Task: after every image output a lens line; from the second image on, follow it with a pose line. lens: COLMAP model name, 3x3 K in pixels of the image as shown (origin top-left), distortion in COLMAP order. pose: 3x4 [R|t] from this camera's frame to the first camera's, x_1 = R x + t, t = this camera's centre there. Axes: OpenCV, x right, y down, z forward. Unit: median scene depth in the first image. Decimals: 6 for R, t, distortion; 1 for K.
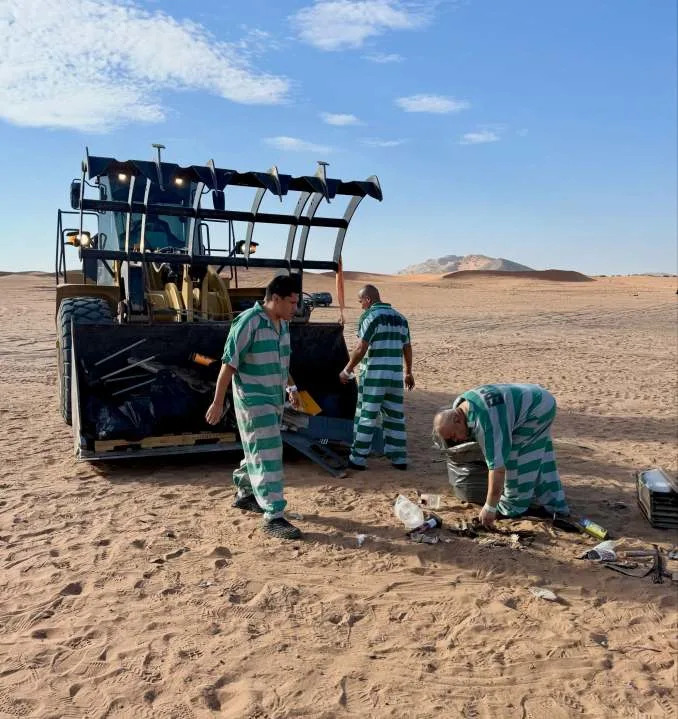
lens RADIAL K [[757.8, 0, 339.0], [0, 757.8, 359.5], [0, 0, 1]] dist [0.129957, -0.501063]
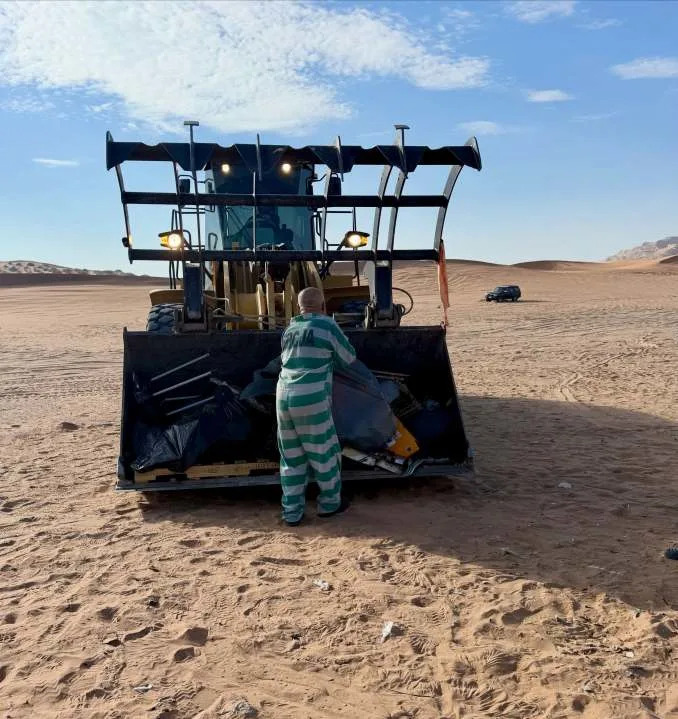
lens RADIAL K [[763.8, 0, 339.0], [0, 763.8, 359.5], [0, 0, 1]] dist [0.057170, -0.119043]
pose [[0.956987, -0.009053, -0.289988, 0.131111], [0.010592, 0.999937, 0.003738, -0.016212], [0.289936, -0.006649, 0.957023, 0.190366]]
